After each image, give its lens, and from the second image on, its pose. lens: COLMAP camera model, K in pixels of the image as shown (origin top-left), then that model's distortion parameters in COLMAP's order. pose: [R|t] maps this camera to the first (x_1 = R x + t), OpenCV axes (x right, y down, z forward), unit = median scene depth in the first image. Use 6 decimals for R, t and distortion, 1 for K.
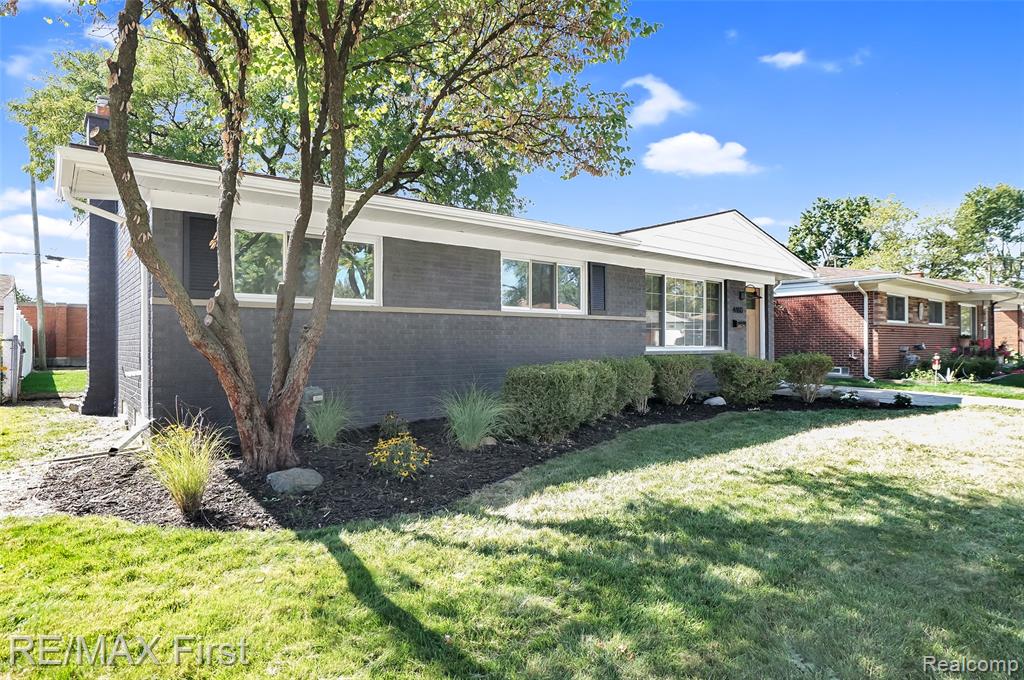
lens RADIAL K [[560.9, 0, 512.0], [0, 560.9, 340.0], [0, 0, 1]] dist [0.002463, 0.000597]
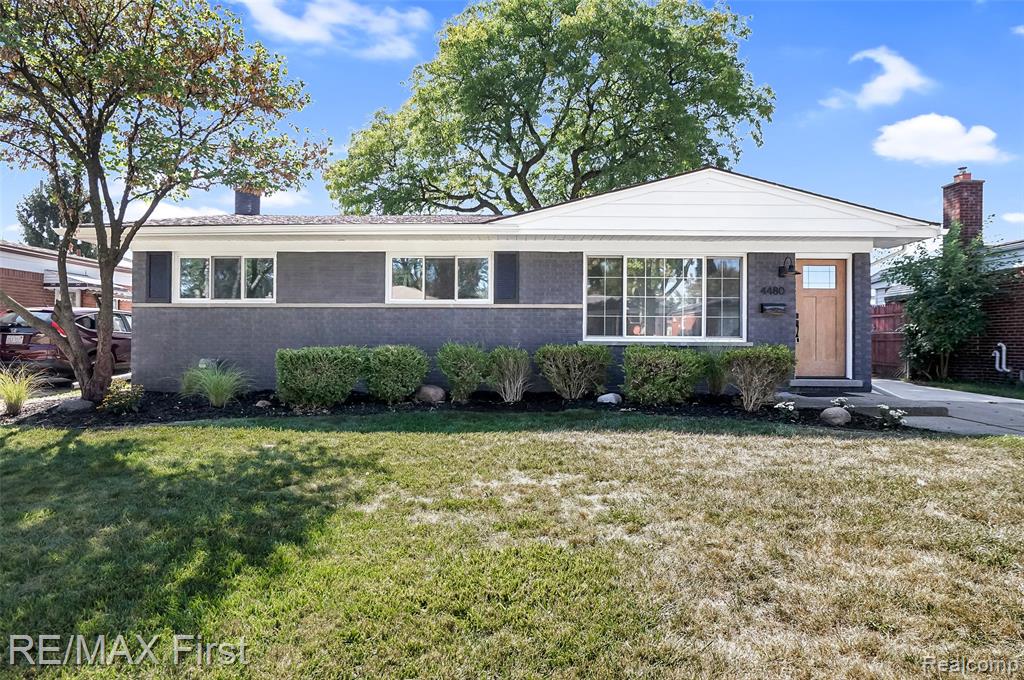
lens RADIAL K [[563.7, 0, 512.0], [0, 563.7, 340.0], [0, 0, 1]] dist [-0.005211, -0.000541]
pose [[0.773070, 0.007158, -0.634280, 0.881266], [-0.003073, 0.999967, 0.007539, 0.013984], [0.634313, -0.003879, 0.773066, 0.252226]]
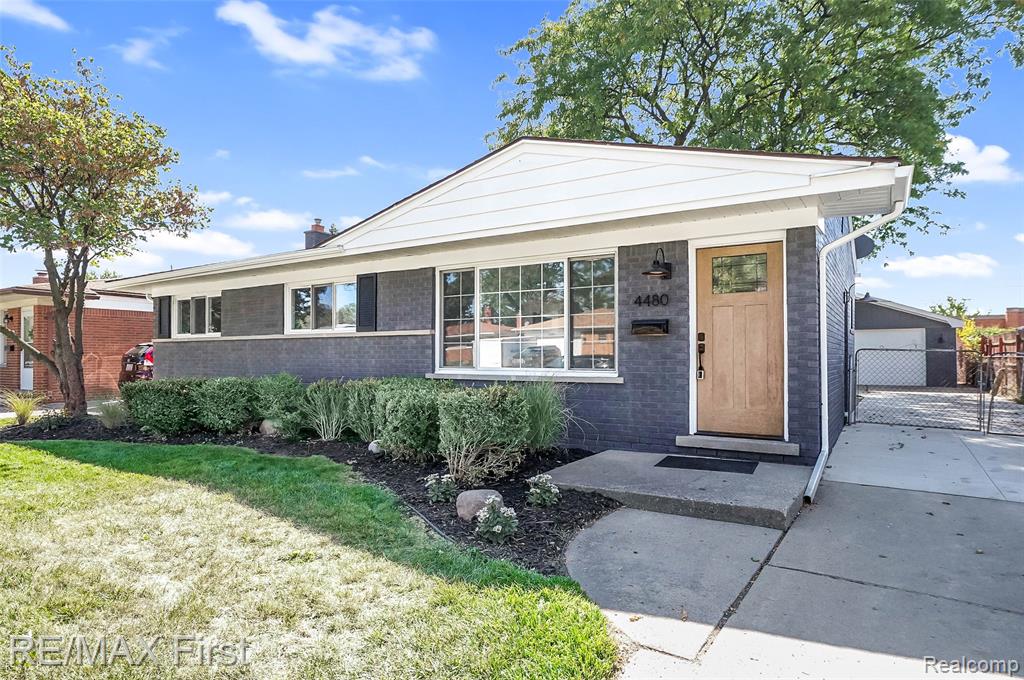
lens RADIAL K [[560.9, 0, 512.0], [0, 560.9, 340.0], [0, 0, 1]] dist [0.002463, 0.000597]
pose [[0.354831, -0.024816, -0.934601, 1.185902], [0.009163, 0.999692, -0.023065, -0.008404], [0.934886, -0.000380, 0.354949, 0.982230]]
